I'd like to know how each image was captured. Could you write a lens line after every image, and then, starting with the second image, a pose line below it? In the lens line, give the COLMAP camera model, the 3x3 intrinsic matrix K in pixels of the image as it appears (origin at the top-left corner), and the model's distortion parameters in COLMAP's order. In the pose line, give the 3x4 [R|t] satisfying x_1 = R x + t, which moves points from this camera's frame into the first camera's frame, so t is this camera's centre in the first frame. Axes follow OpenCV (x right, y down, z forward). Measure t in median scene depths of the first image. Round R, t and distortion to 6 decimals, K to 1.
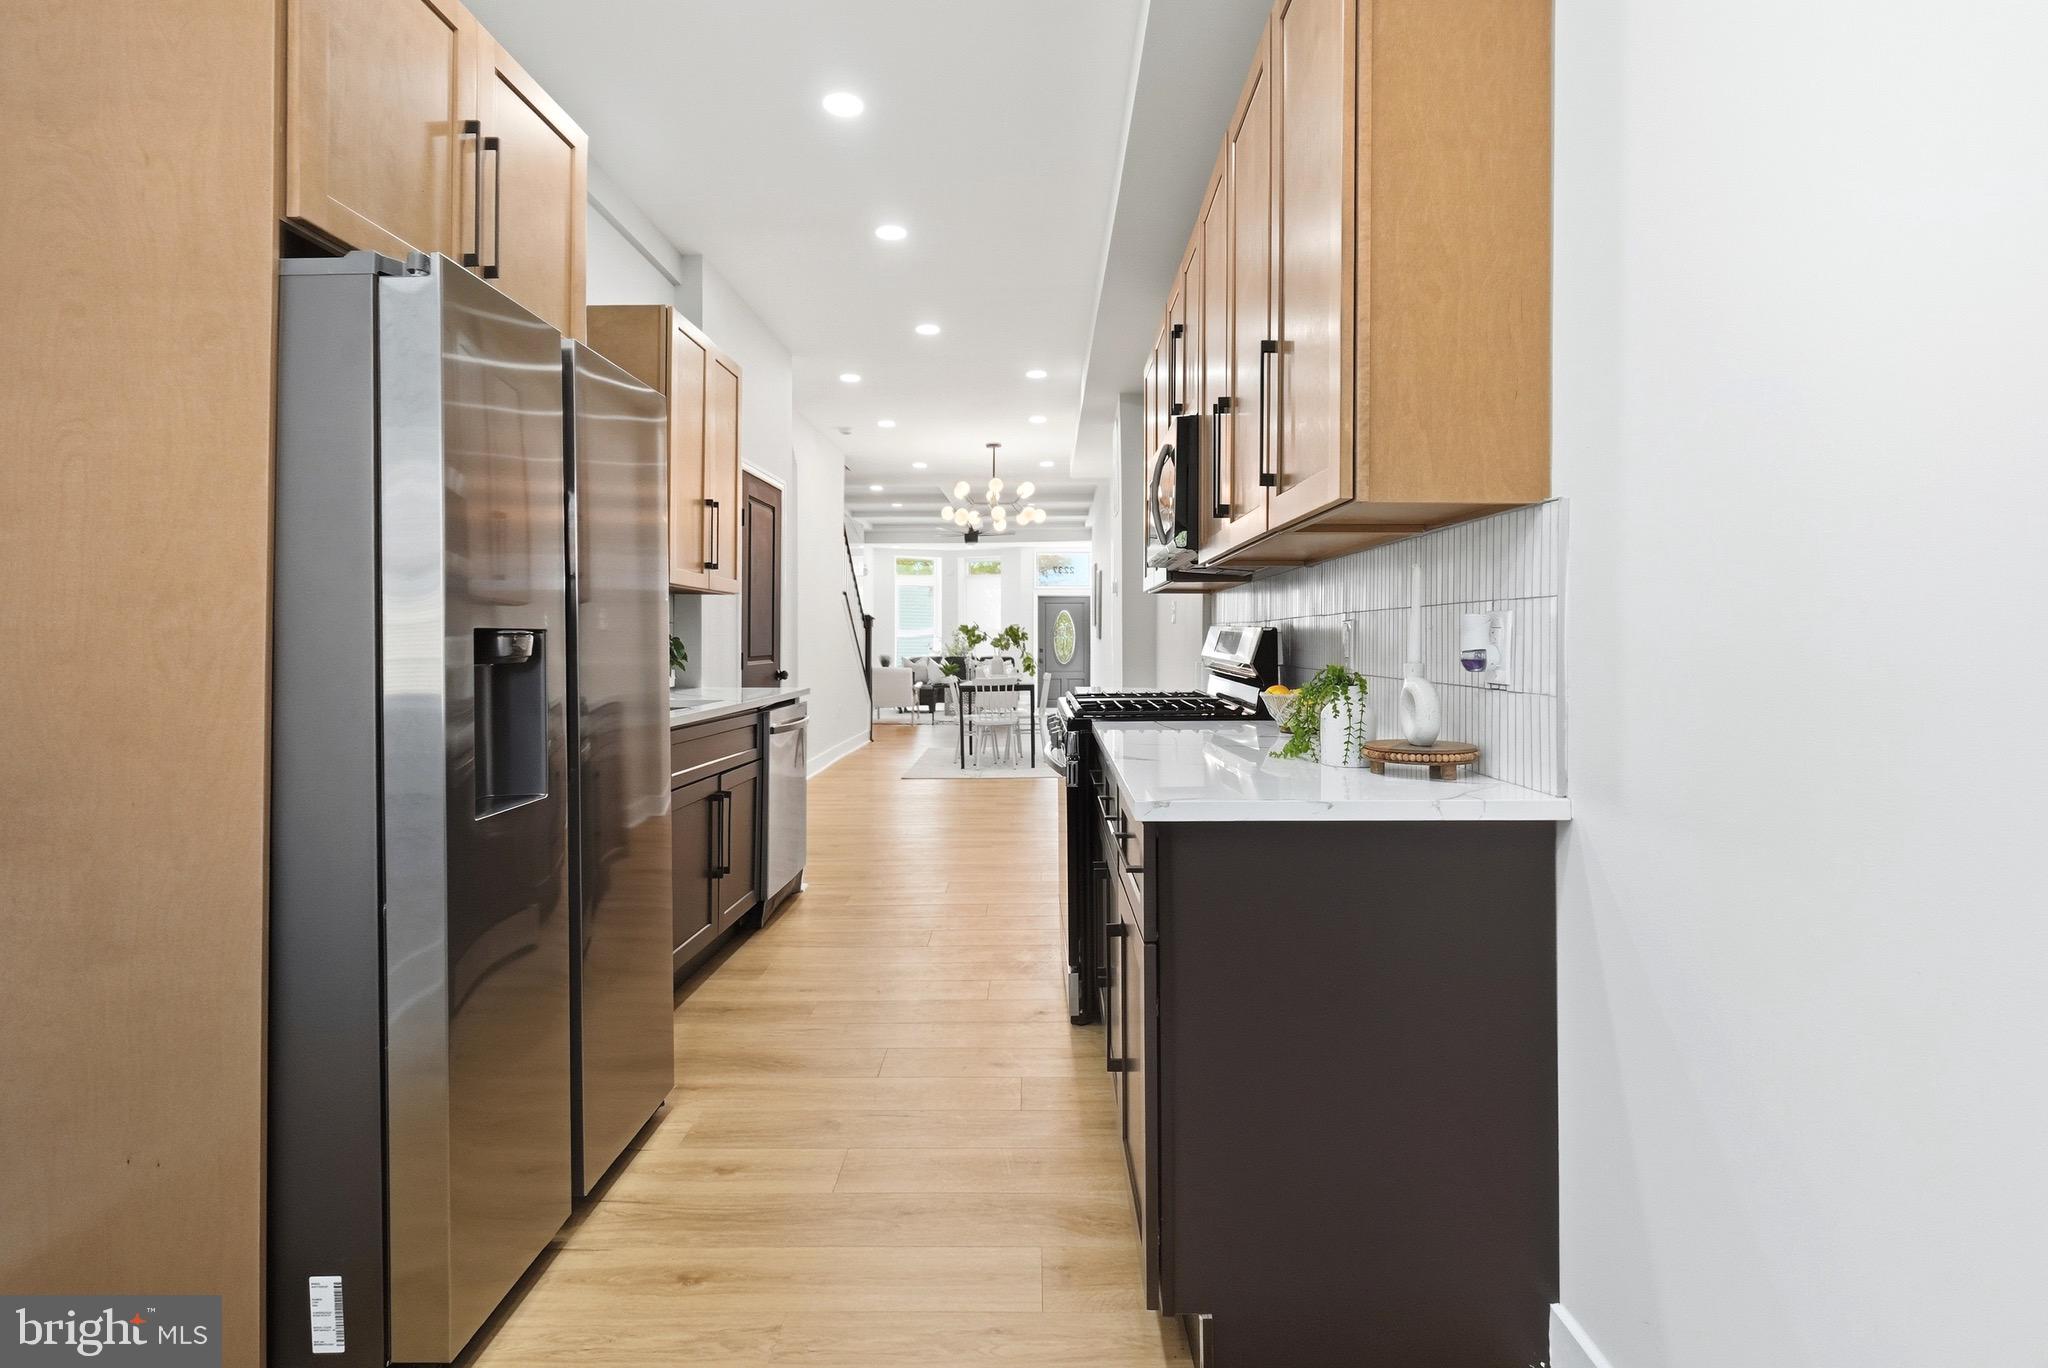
lens RADIAL K [[932.3, 0, 1032.1], [0, 932.3, 658.8], [0, 0, 1]] dist [-0.002374, 0.000031]
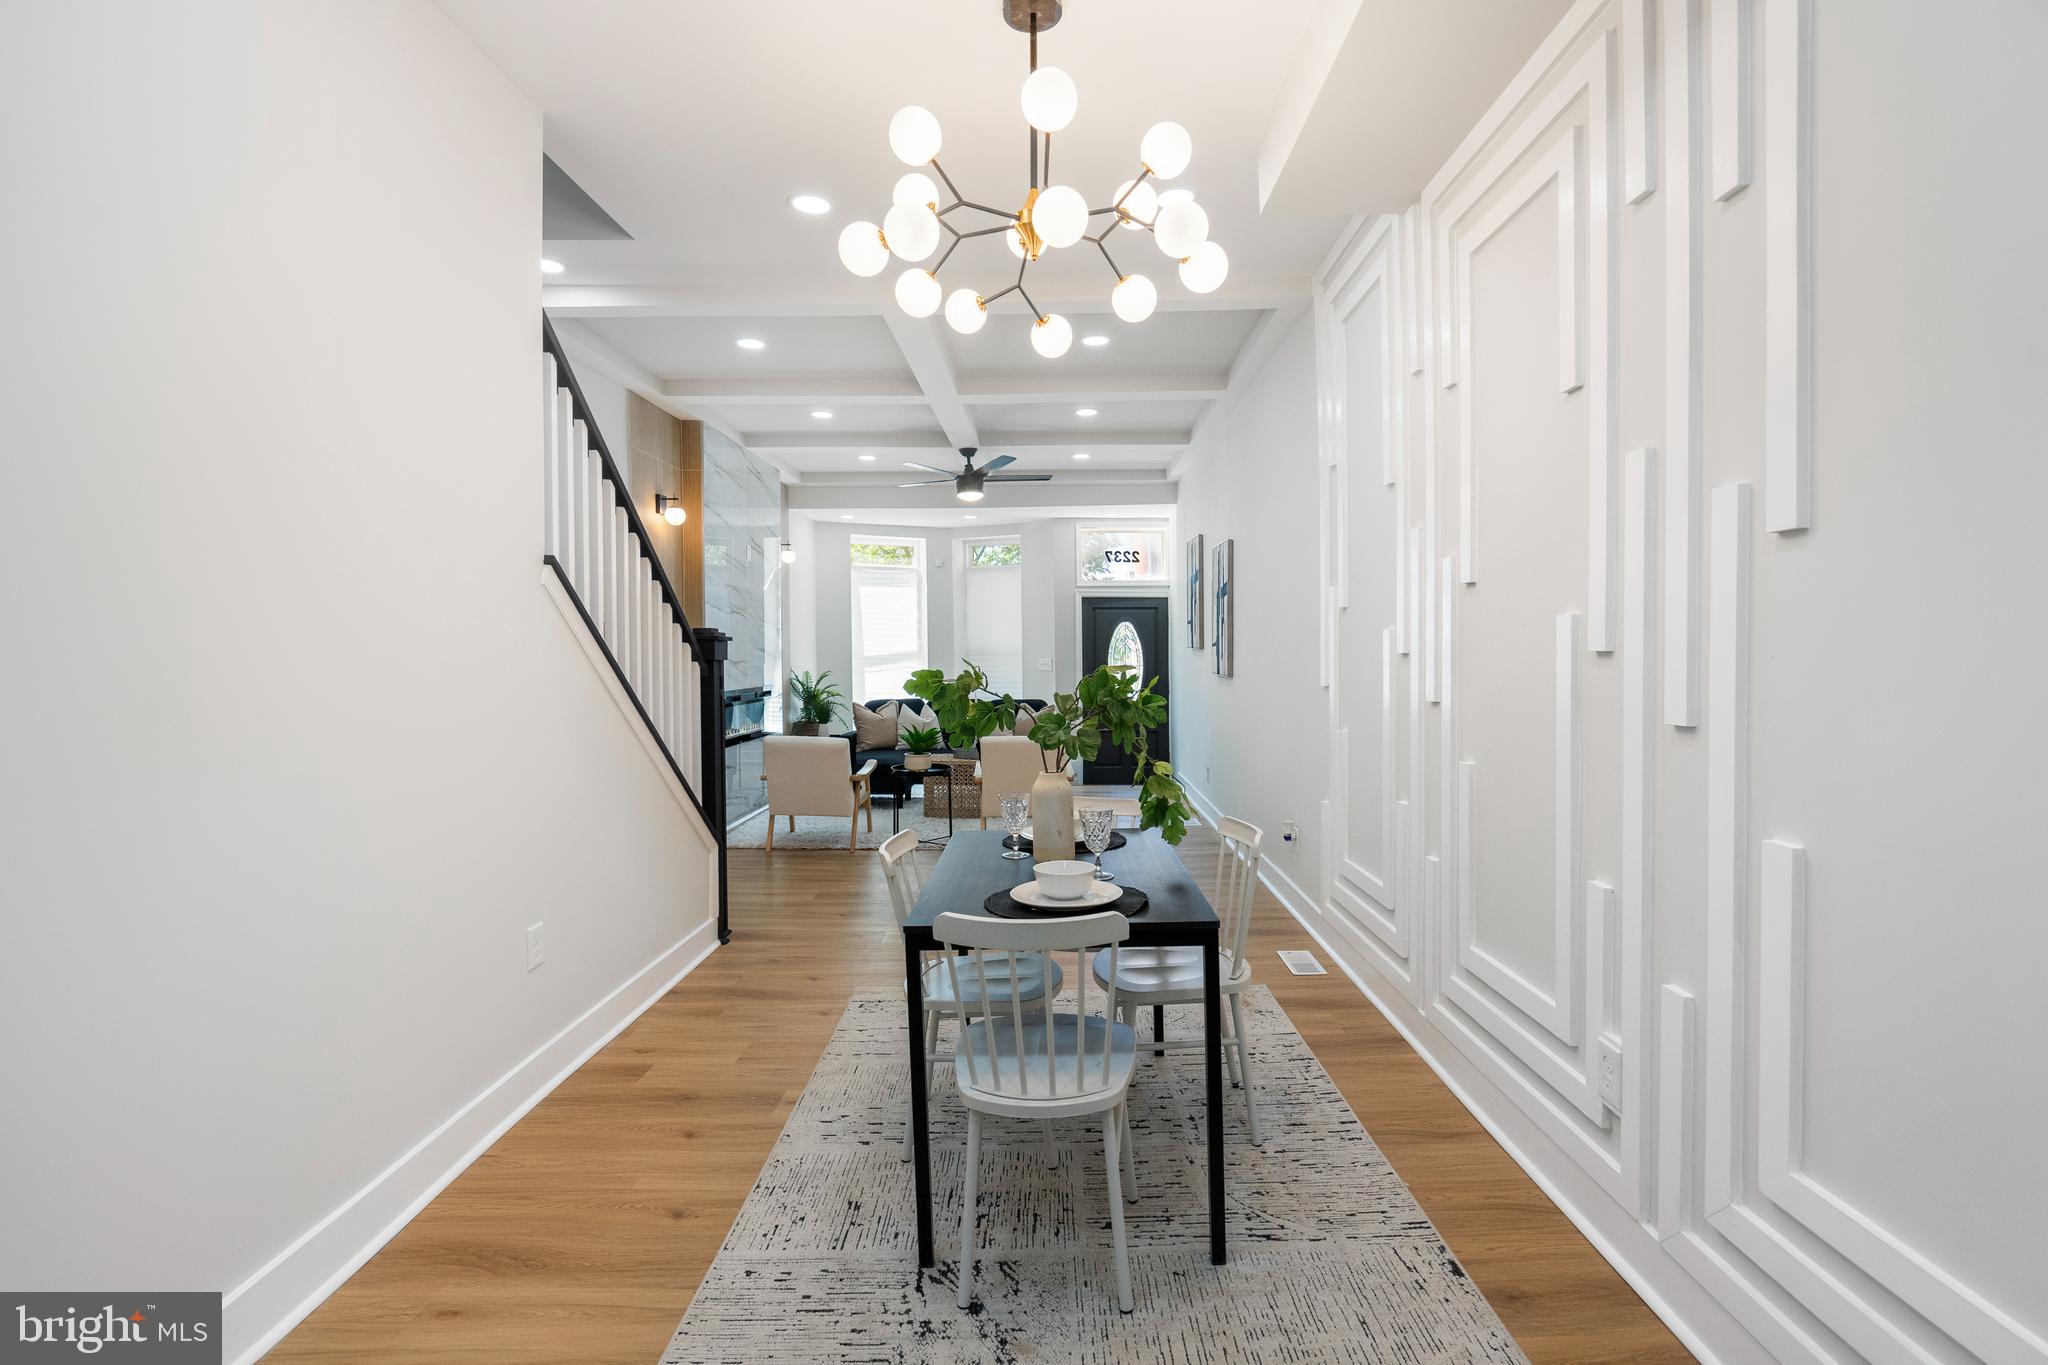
lens RADIAL K [[932.3, 0, 1032.1], [0, 932.3, 657.3], [0, 0, 1]] dist [-0.002374, 0.000031]
pose [[0.999990, 0.001937, -0.003916, -0.024106], [-0.001994, 0.999890, -0.014703, -0.022776], [0.003887, 0.014711, 0.999884, 0.429203]]
